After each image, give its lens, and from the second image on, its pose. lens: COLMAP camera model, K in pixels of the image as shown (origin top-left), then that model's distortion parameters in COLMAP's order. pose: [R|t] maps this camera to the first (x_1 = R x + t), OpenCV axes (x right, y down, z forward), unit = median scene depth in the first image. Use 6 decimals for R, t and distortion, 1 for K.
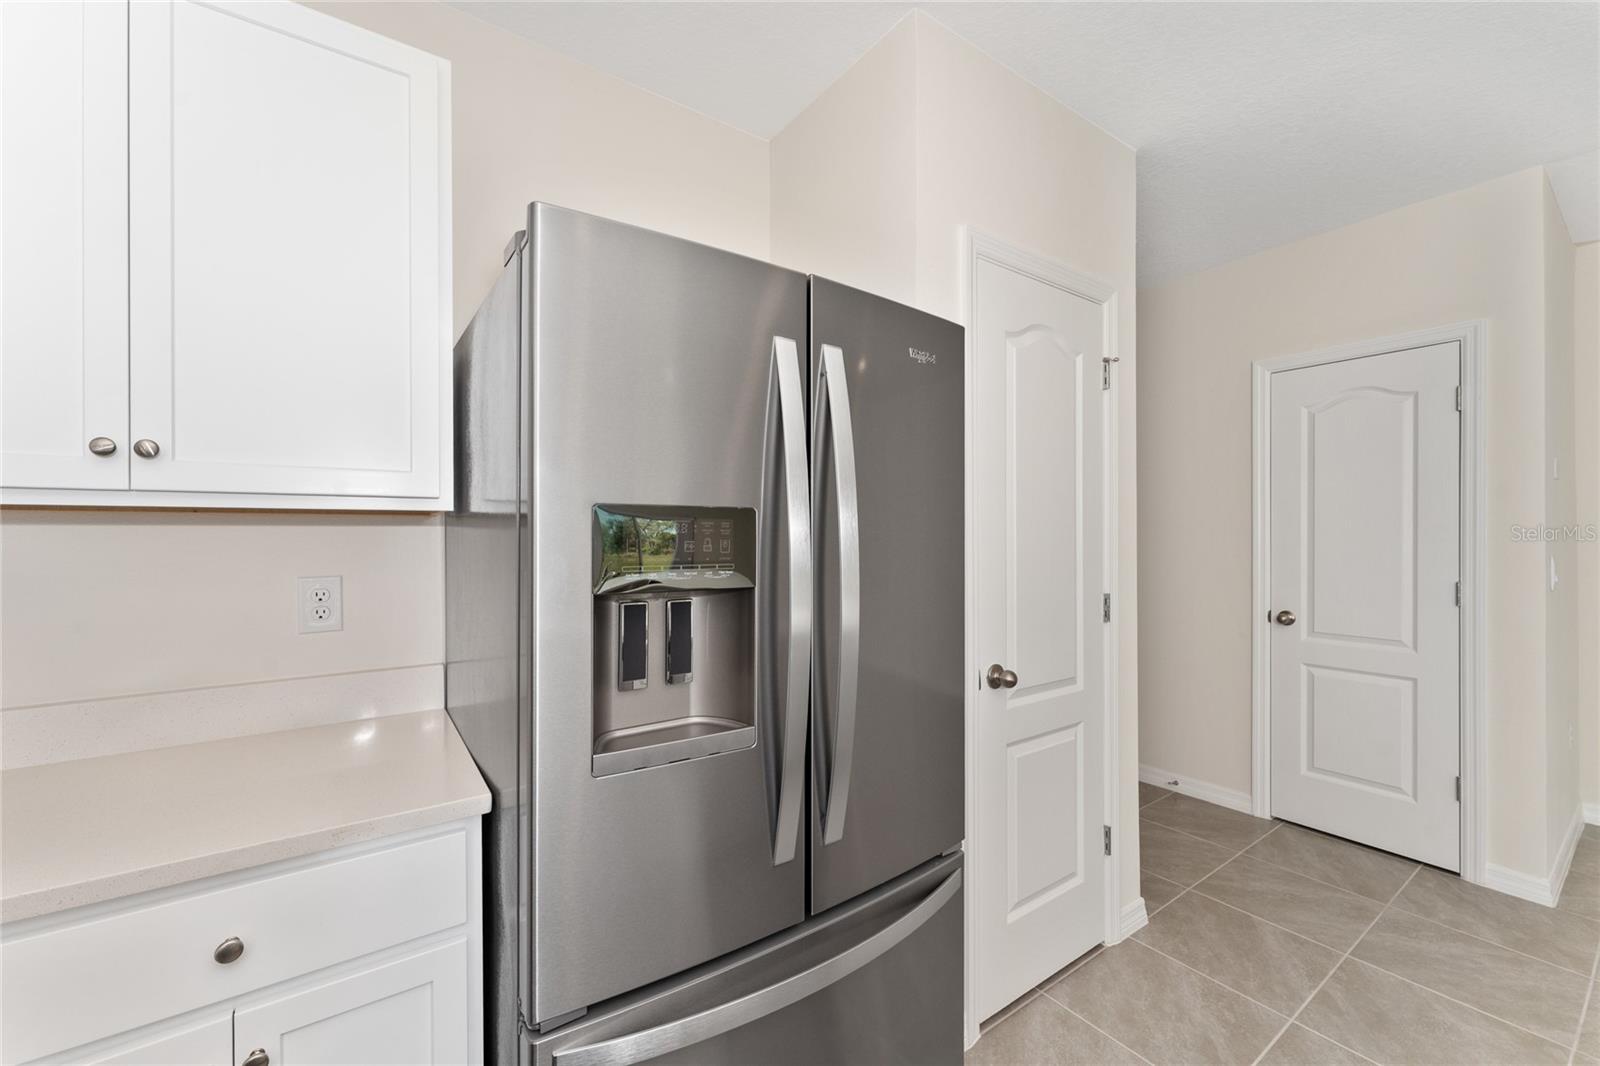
lens RADIAL K [[639.1, 0, 800.0], [0, 639.1, 533.0], [0, 0, 1]] dist [-0.000023, 0.000044]
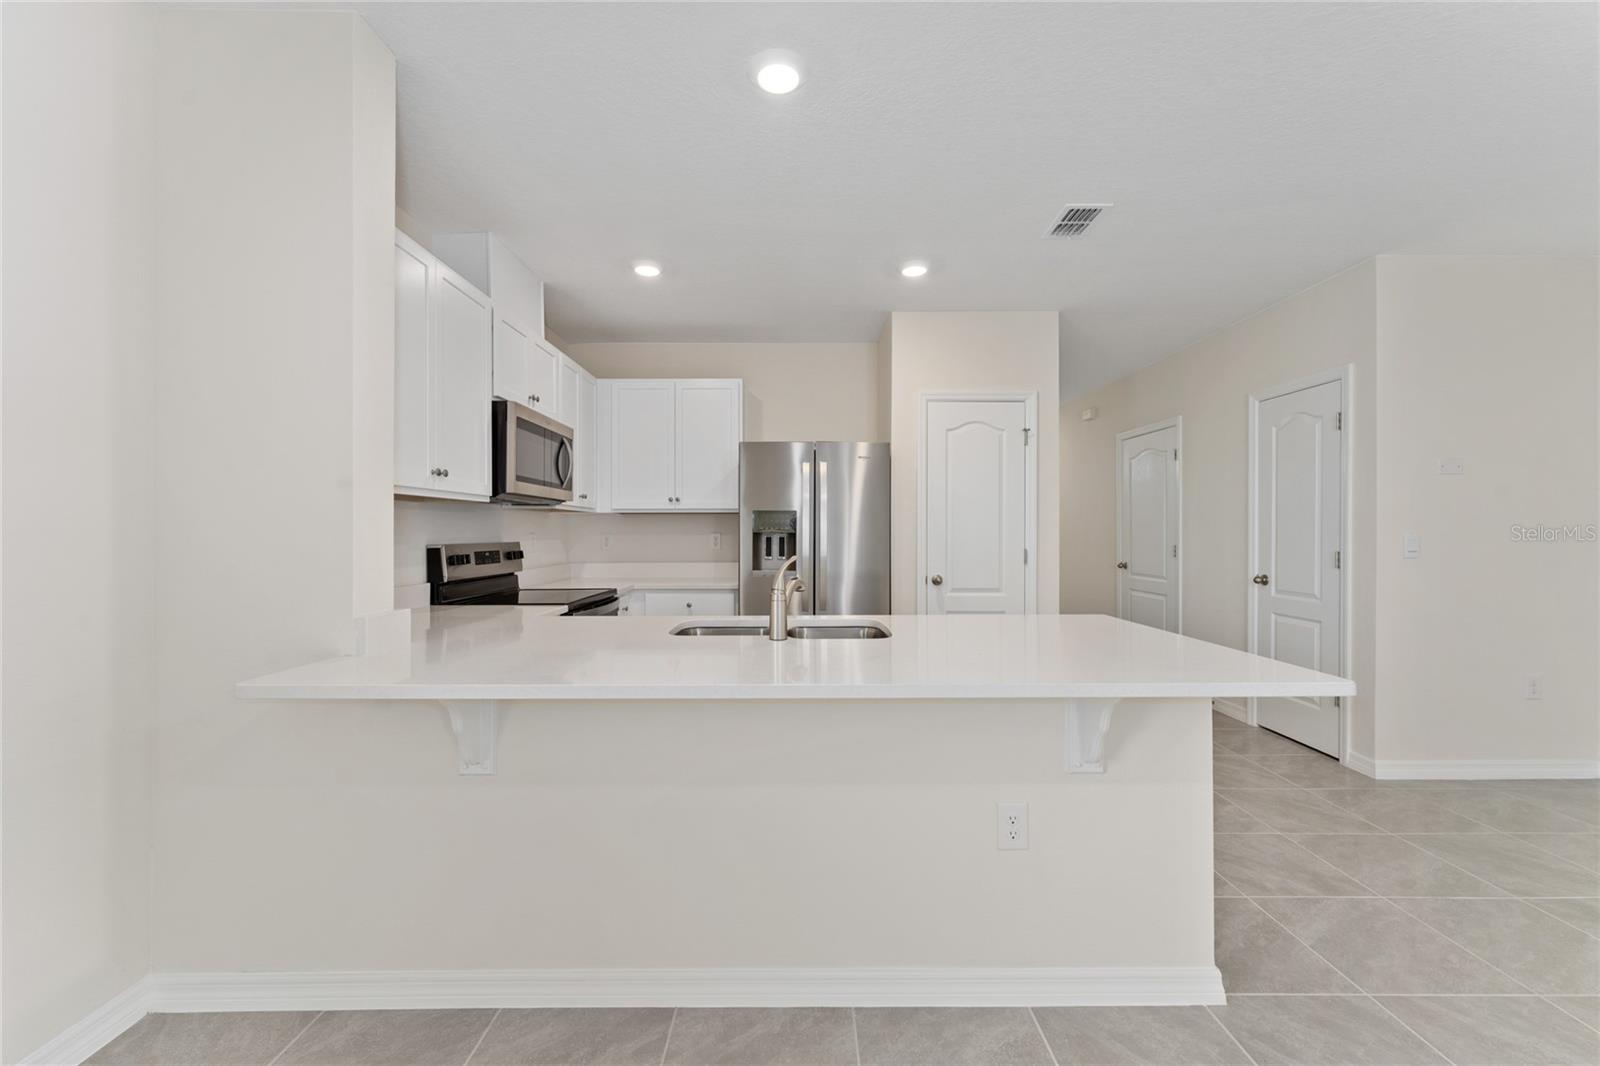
lens RADIAL K [[639.1, 0, 800.0], [0, 639.1, 533.0], [0, 0, 1]] dist [-0.000023, 0.000044]
pose [[0.811673, 0.002811, -0.584105, 0.769806], [-0.000037, 0.999989, 0.004761, 0.025451], [0.584112, -0.003843, 0.811664, -0.716985]]
